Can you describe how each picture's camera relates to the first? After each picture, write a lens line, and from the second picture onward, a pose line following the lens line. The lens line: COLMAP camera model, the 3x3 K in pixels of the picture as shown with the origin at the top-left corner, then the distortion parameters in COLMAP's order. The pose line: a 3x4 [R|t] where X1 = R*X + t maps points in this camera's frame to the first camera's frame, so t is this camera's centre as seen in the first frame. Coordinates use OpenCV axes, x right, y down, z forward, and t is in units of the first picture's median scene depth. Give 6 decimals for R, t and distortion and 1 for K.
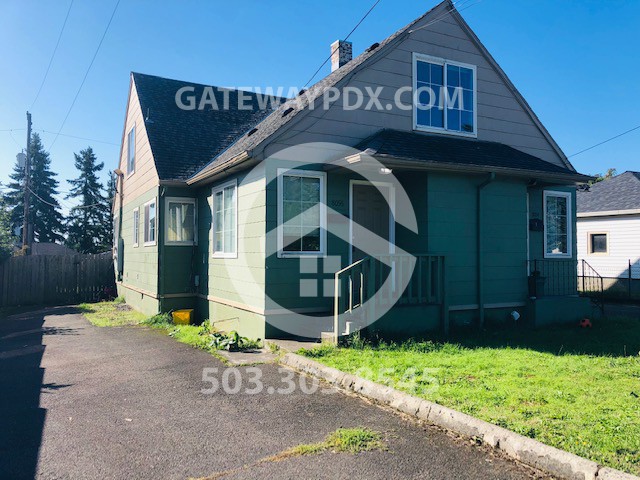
lens RADIAL K [[532.3, 0, 325.5], [0, 532.3, 237.3], [0, 0, 1]] dist [0.010573, -0.000015]
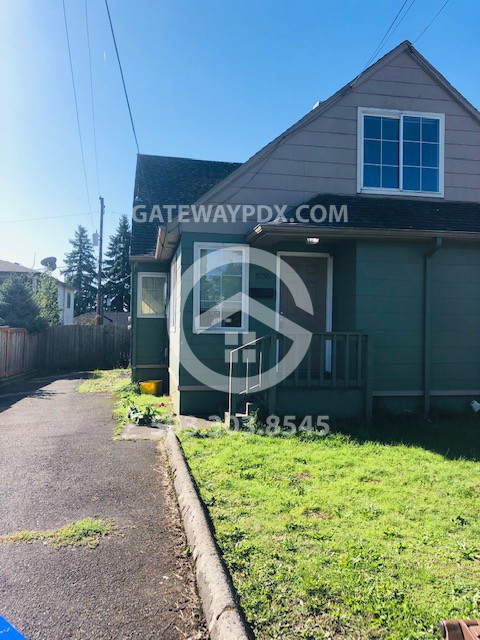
lens RADIAL K [[532.3, 0, 237.7], [0, 532.3, 310.7], [0, 0, 1]] dist [0.010573, -0.000015]
pose [[0.952144, 0.006308, -0.305584, 0.259786], [-0.004878, 0.999973, 0.005444, -0.007287], [0.305611, -0.003693, 0.952149, 0.082573]]
